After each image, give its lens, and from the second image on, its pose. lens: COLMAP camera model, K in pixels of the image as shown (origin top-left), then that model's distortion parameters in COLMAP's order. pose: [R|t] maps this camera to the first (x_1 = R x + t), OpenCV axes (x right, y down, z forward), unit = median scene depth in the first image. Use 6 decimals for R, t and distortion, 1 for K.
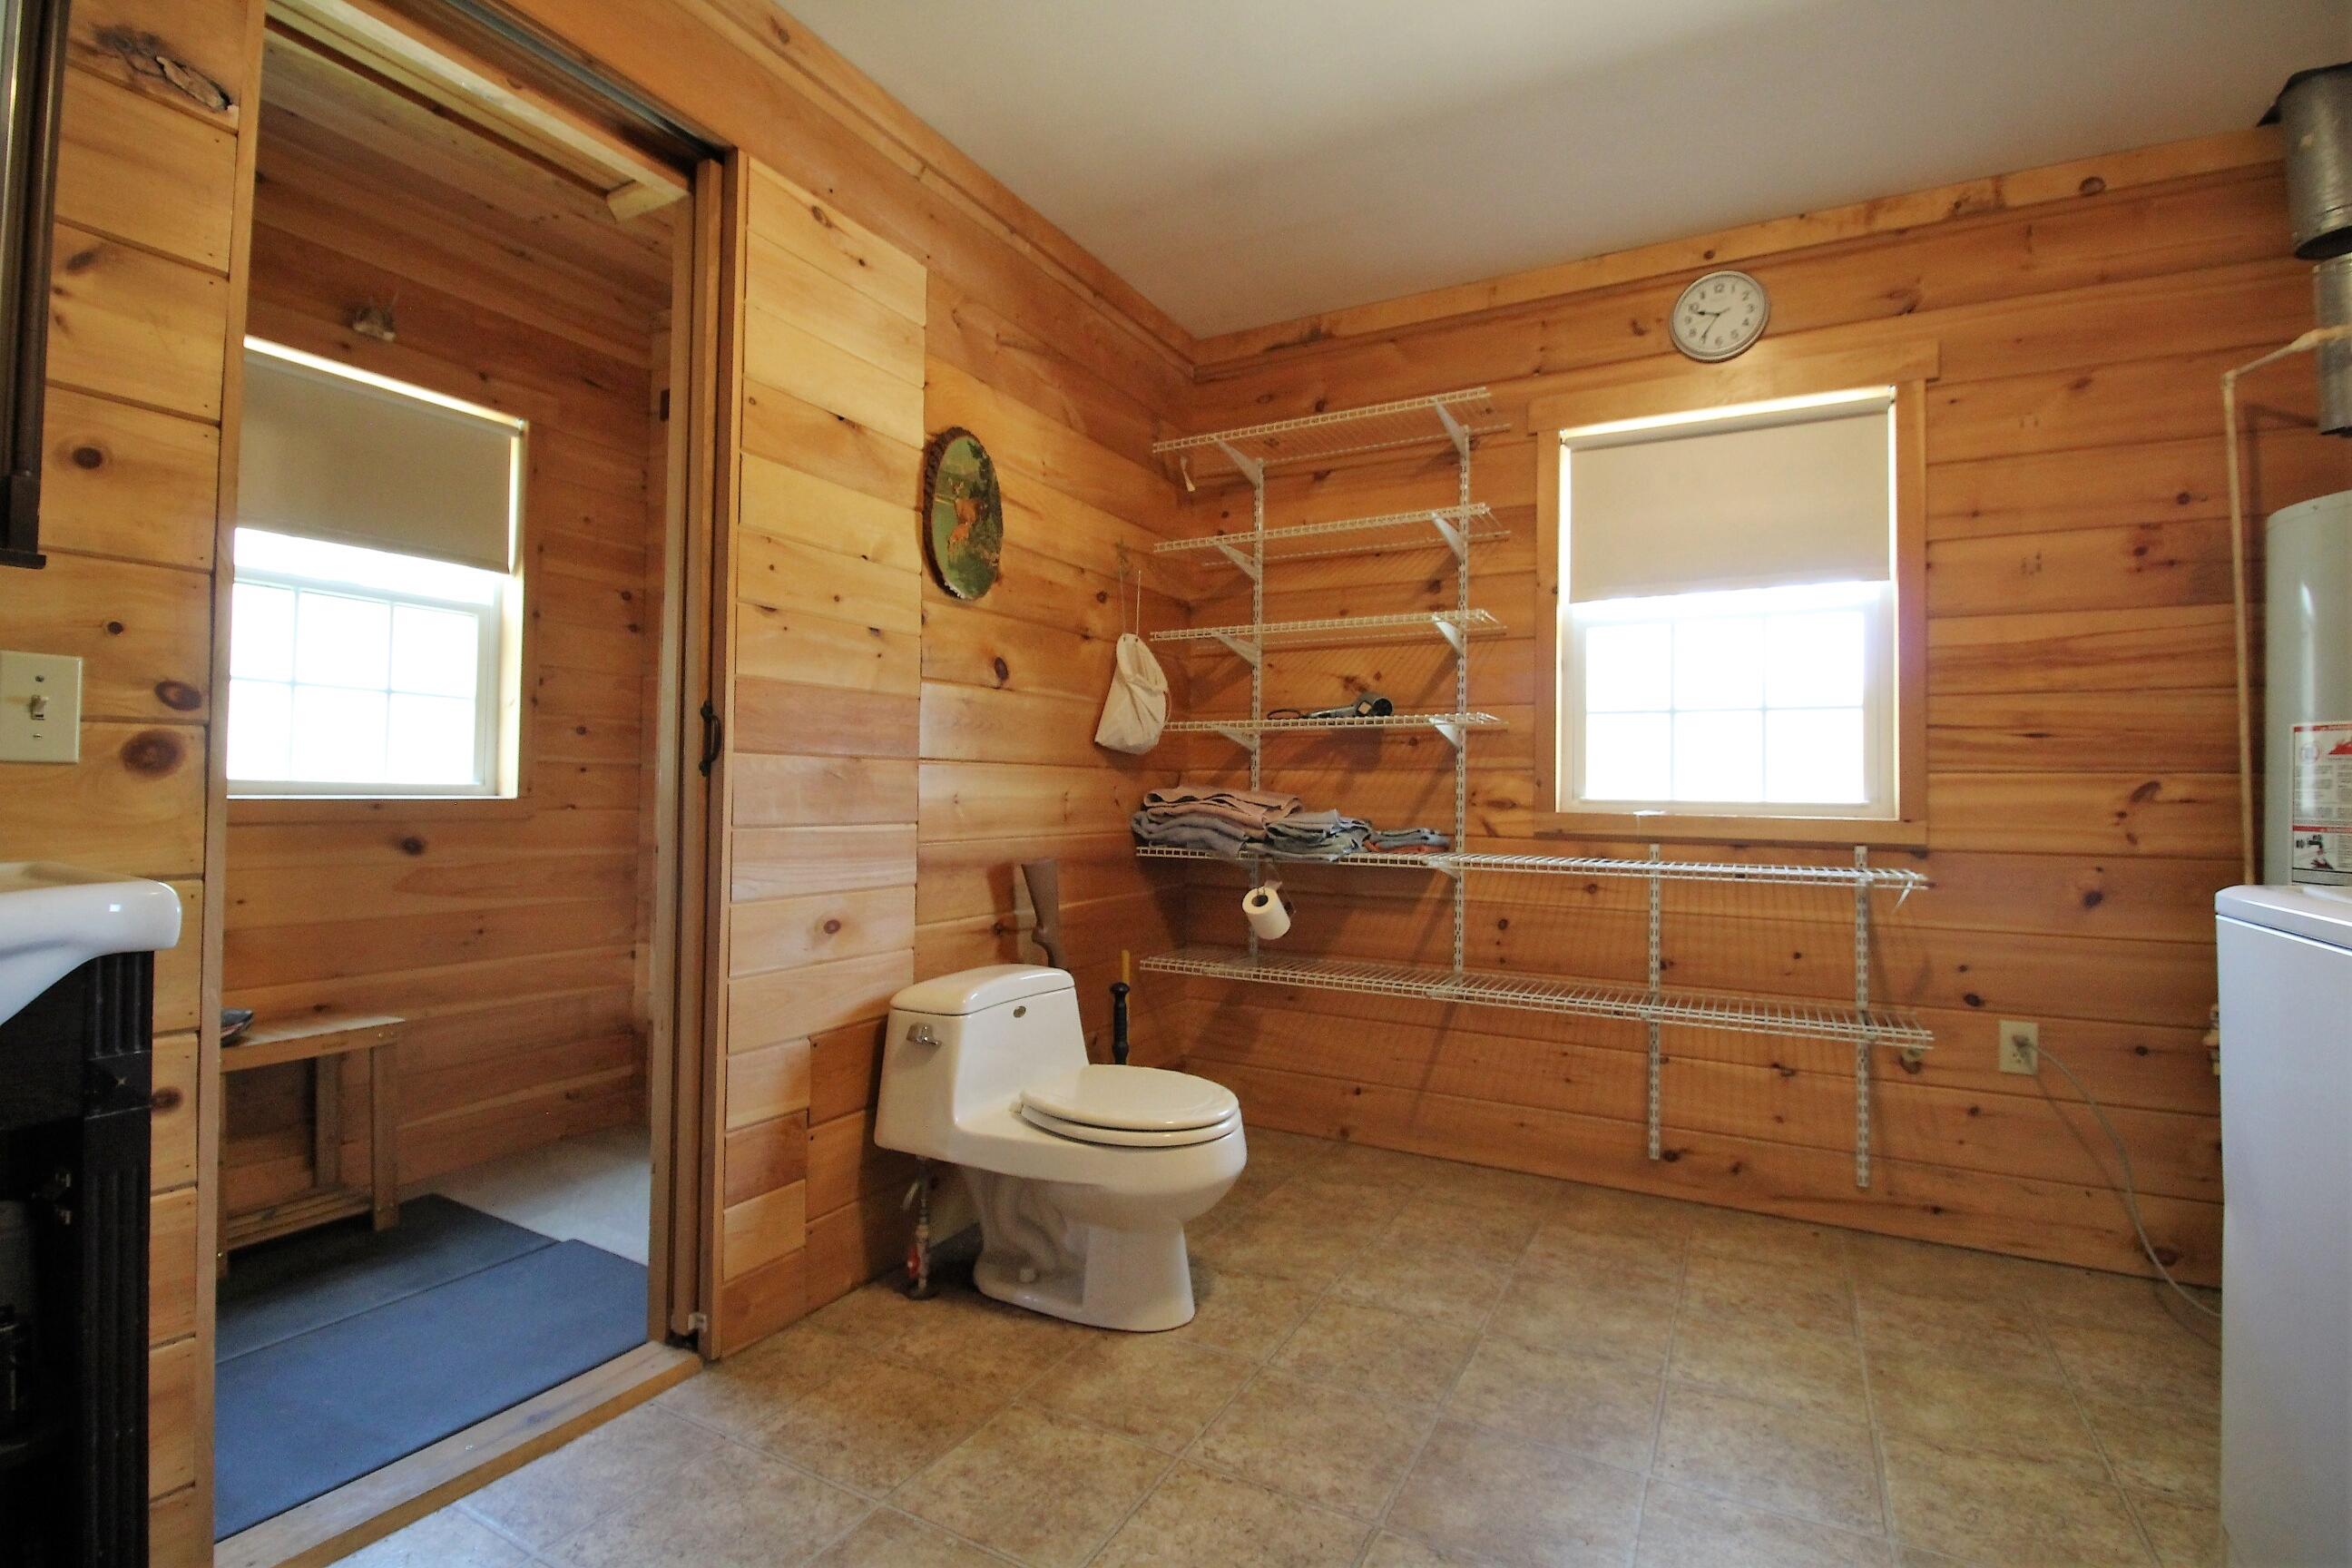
lens RADIAL K [[1089.9, 0, 1161.5], [0, 1089.9, 777.8], [0, 0, 1]] dist [0.000066, -0.013292]
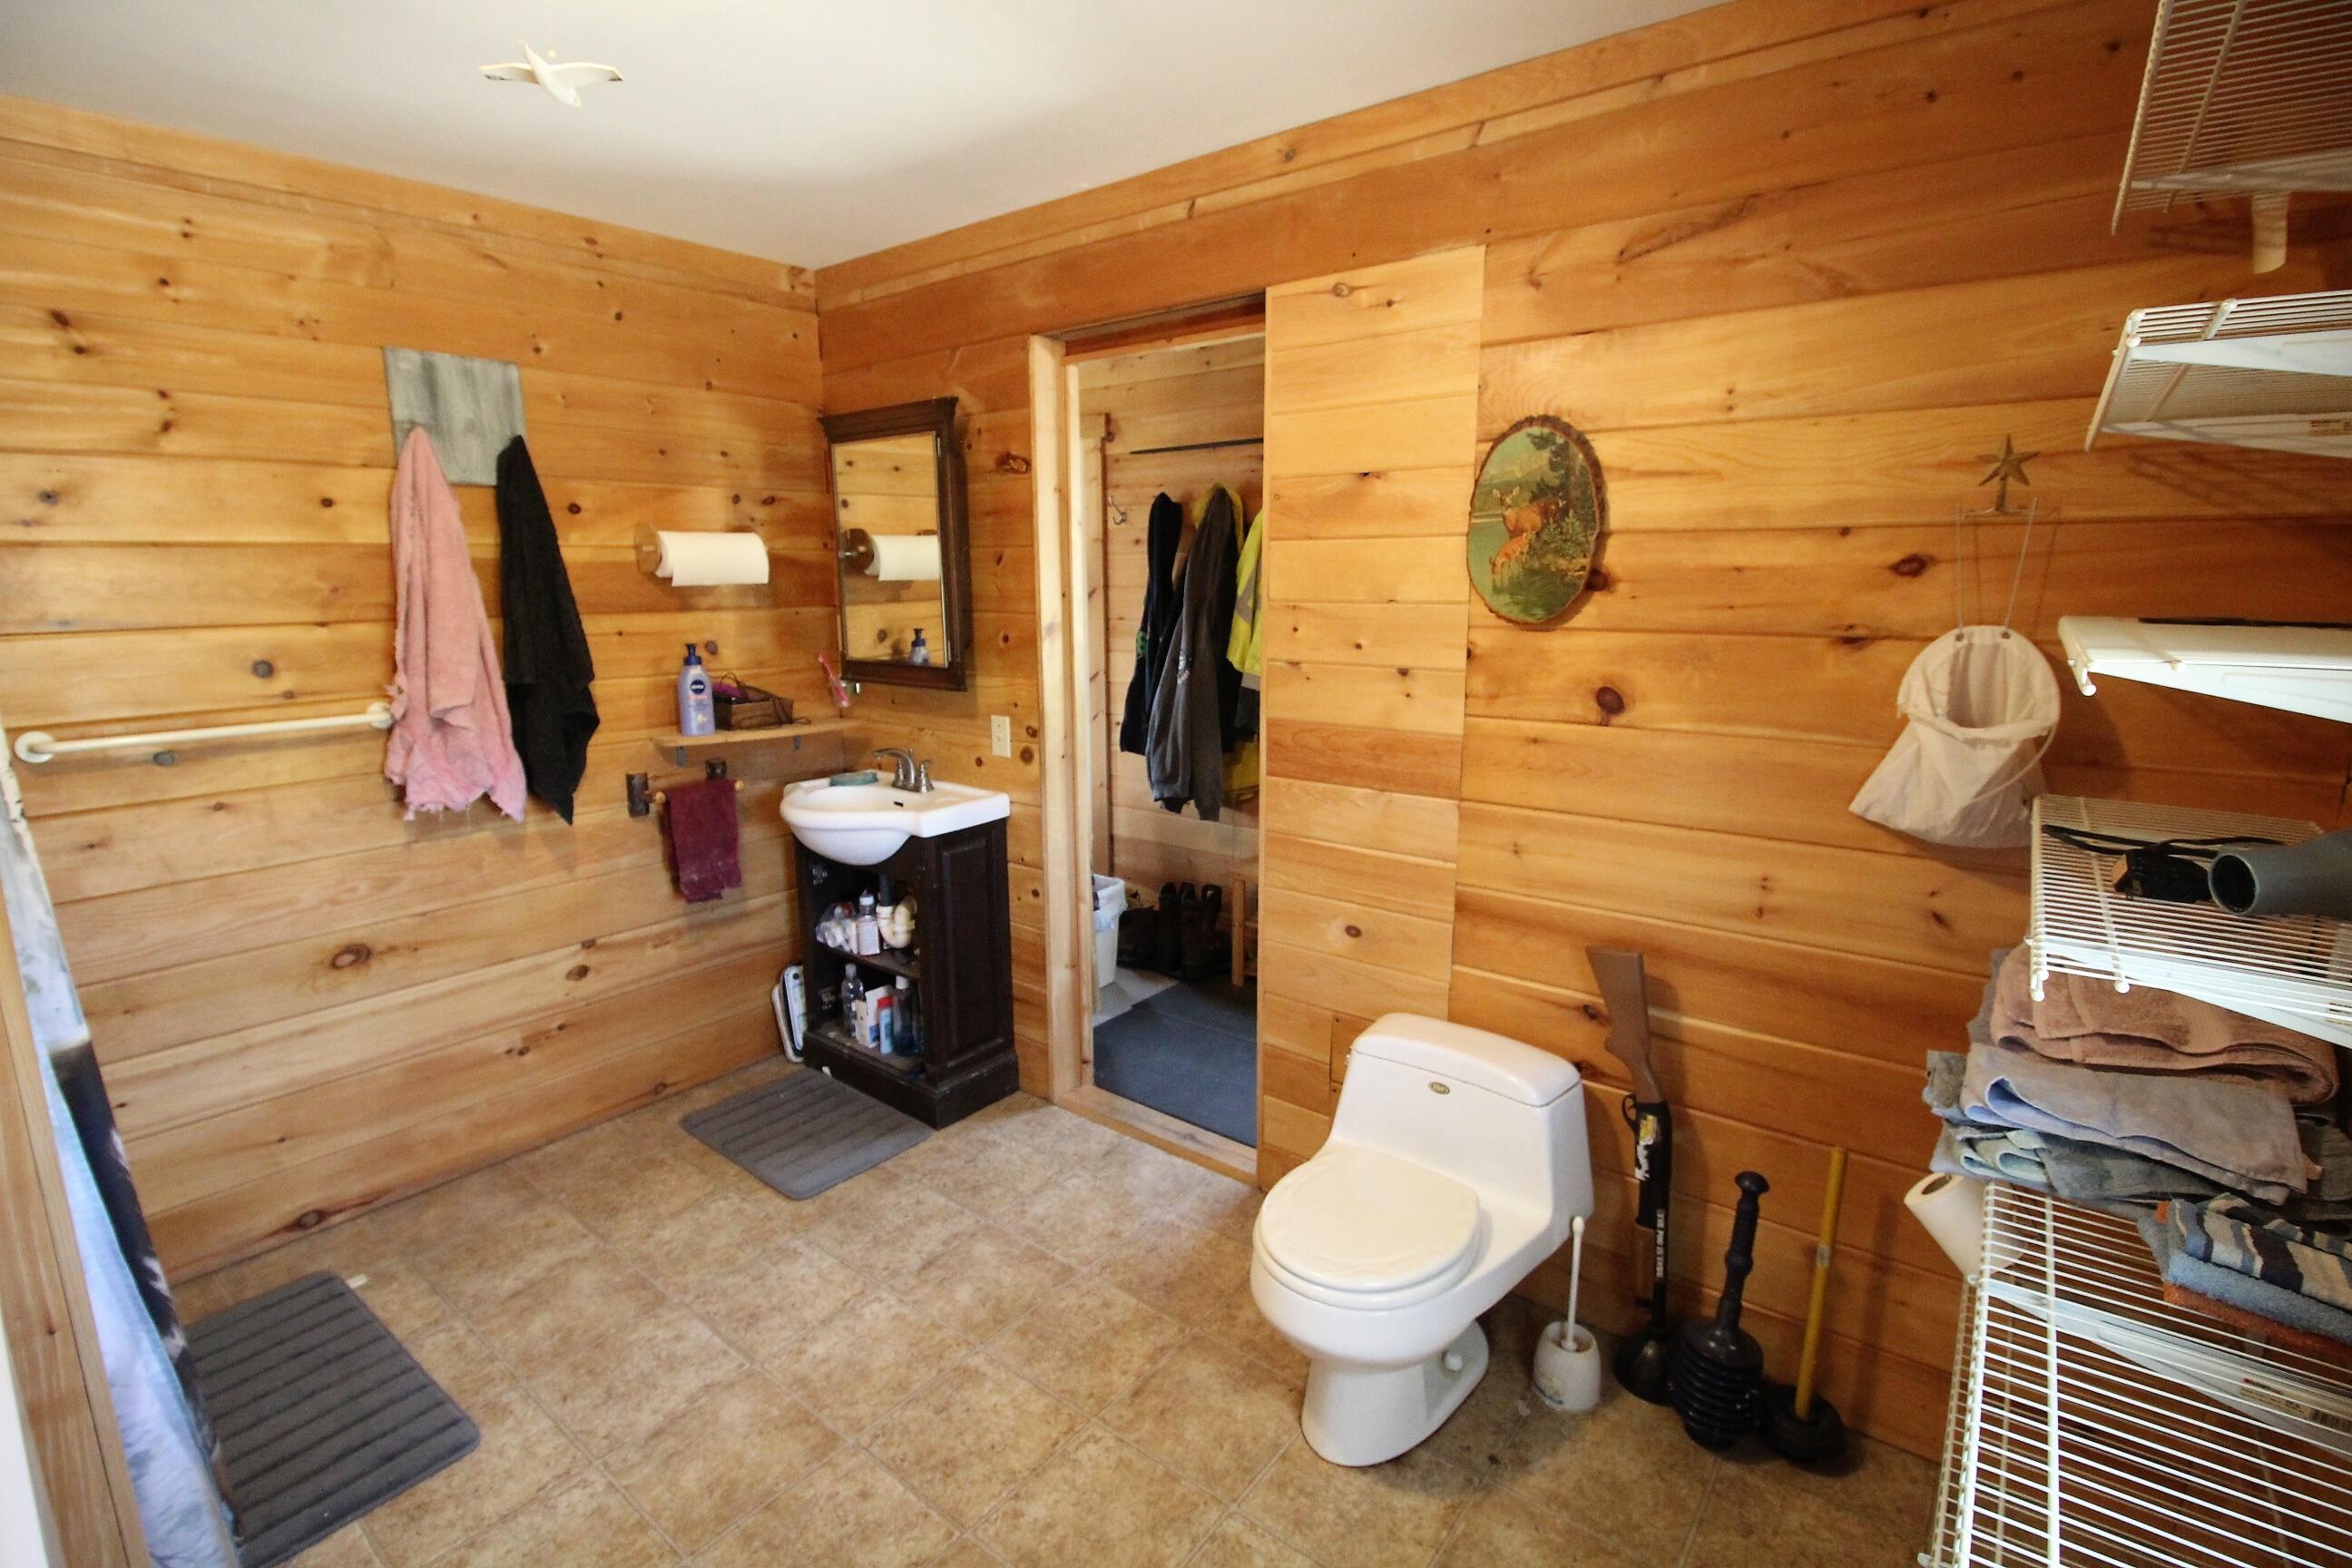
lens RADIAL K [[1089.9, 0, 1157.5], [0, 1089.9, 781.4], [0, 0, 1]] dist [0.000066, -0.013292]
pose [[-0.167745, 0.179034, -0.969437, 0.719480], [0.021525, 0.983802, 0.177962, -0.201084], [0.985595, 0.008985, -0.168882, 0.861196]]
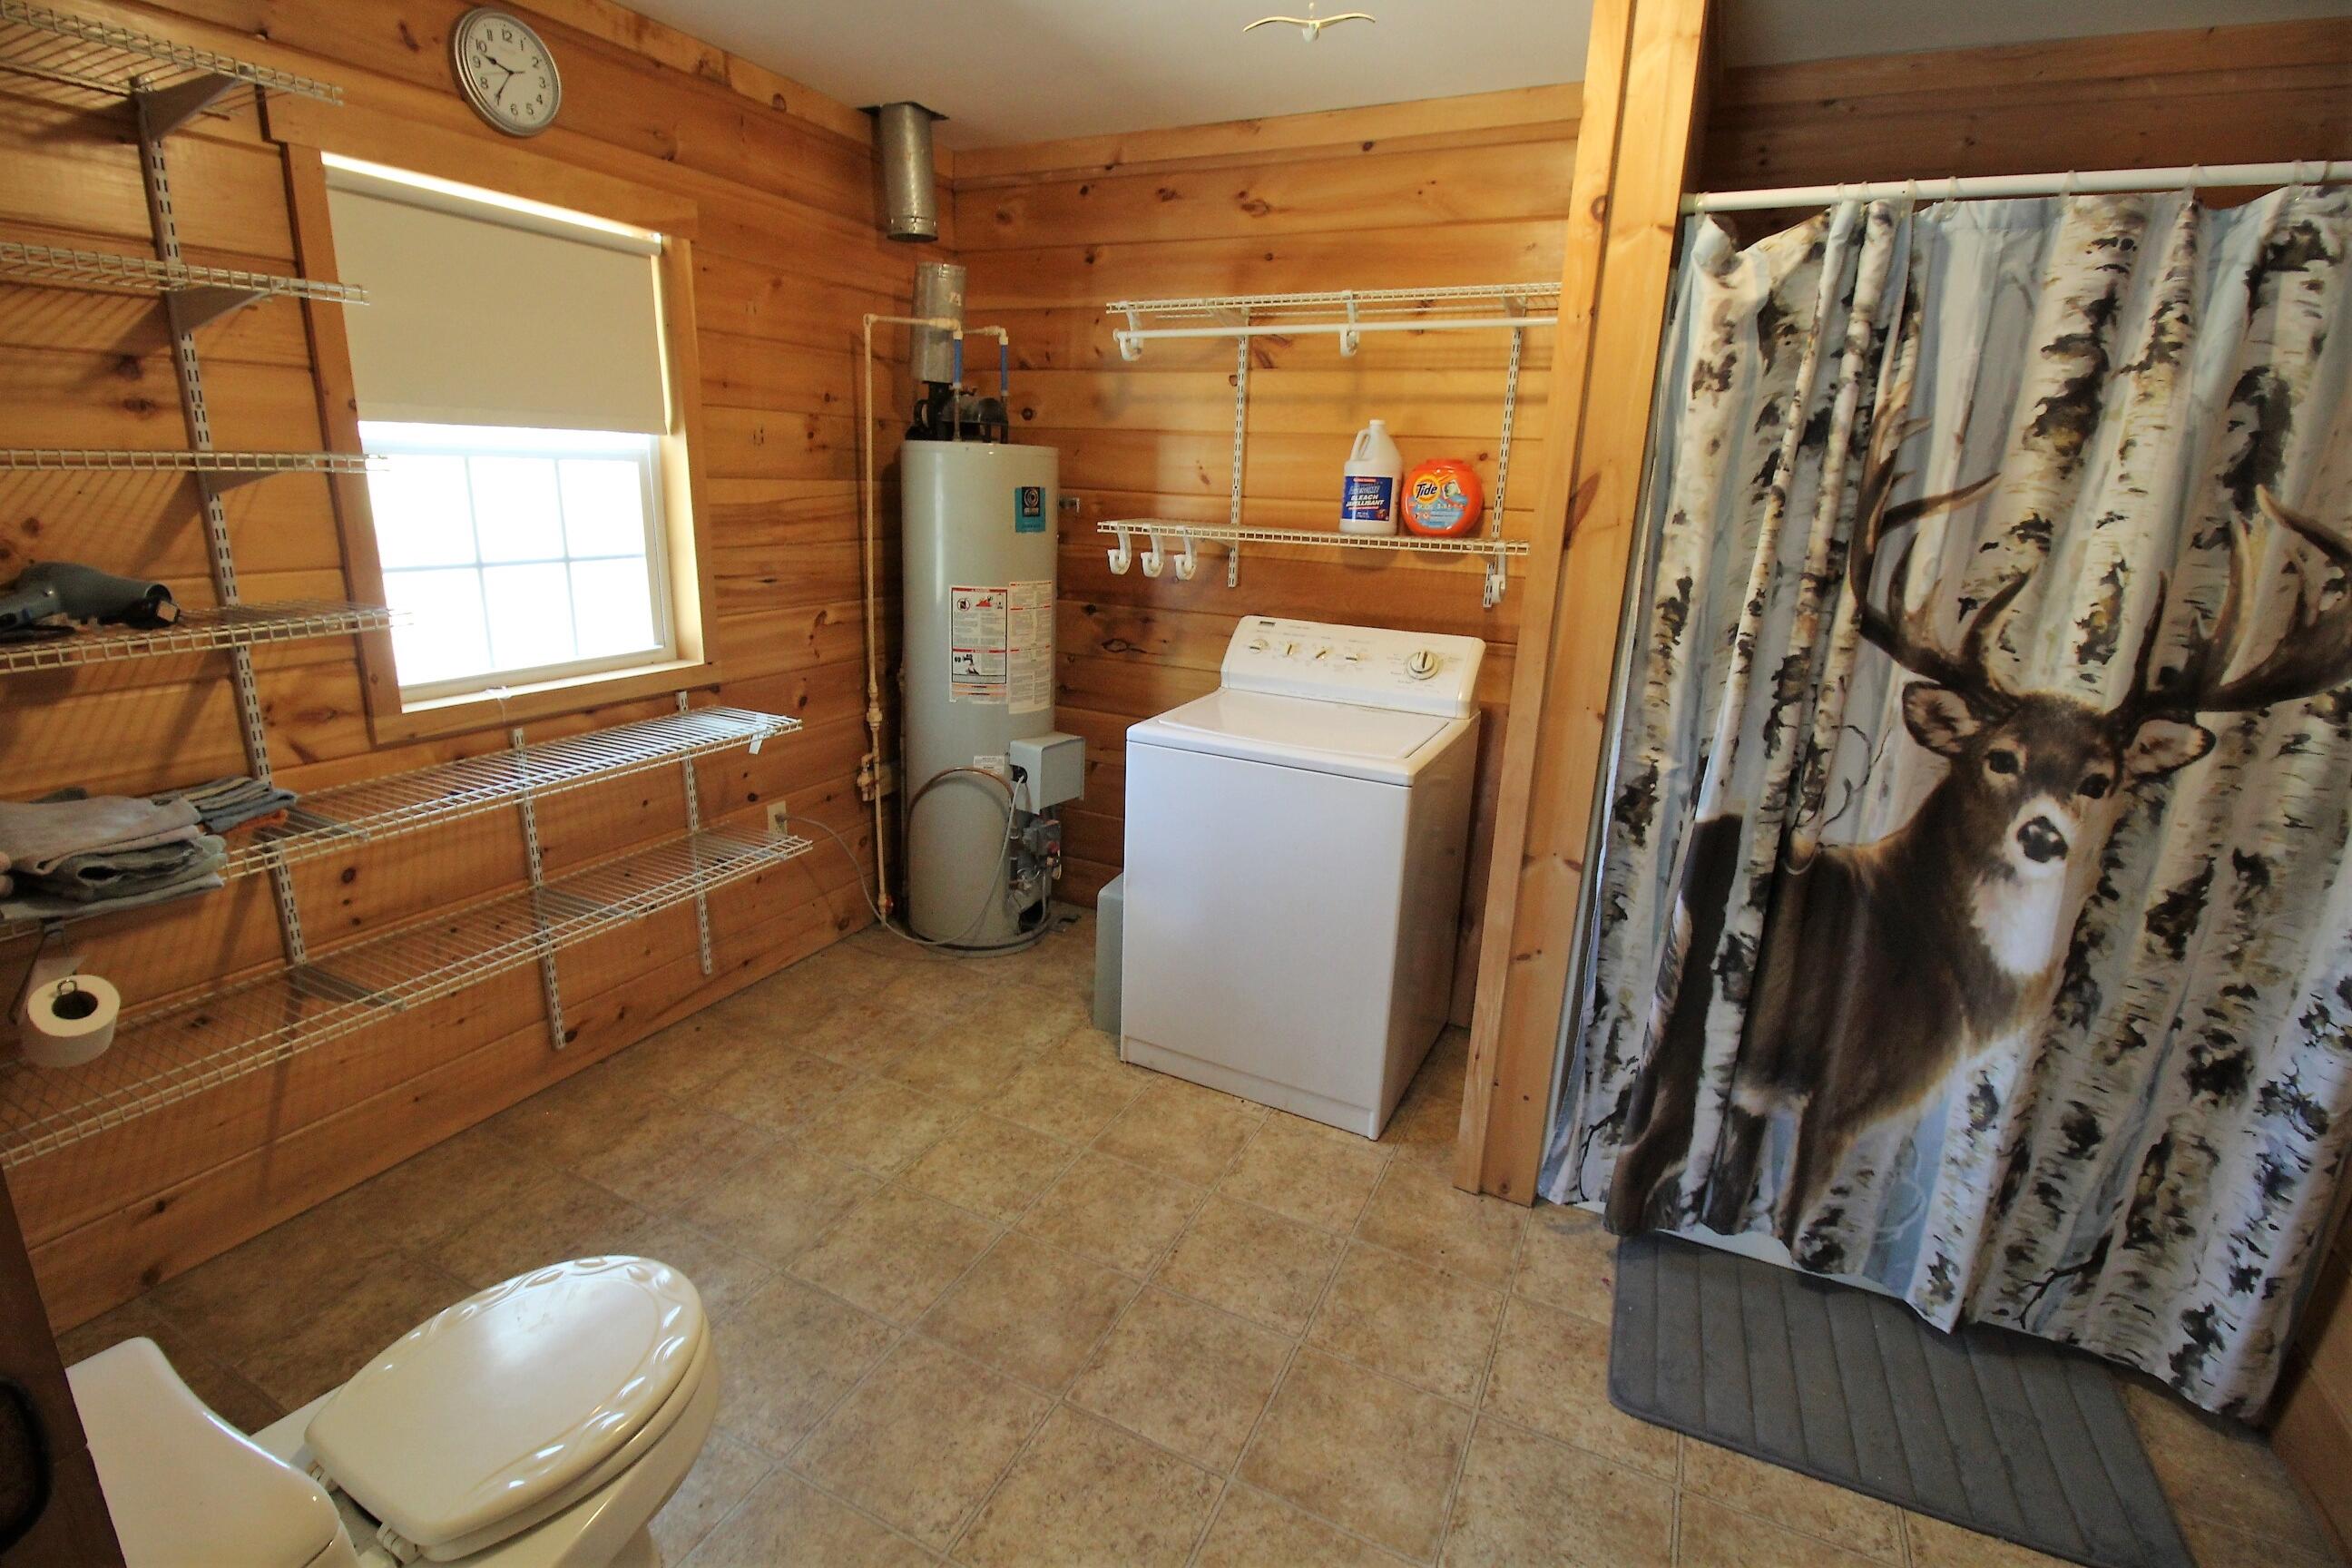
lens RADIAL K [[1089.9, 0, 1155.3], [0, 1089.9, 775.9], [0, 0, 1]] dist [0.000066, -0.013292]
pose [[-0.043570, -0.283320, 0.958035, -0.470871], [-0.052379, 0.958275, 0.281009, -0.196499], [-0.997676, -0.037938, -0.056592, 0.608650]]
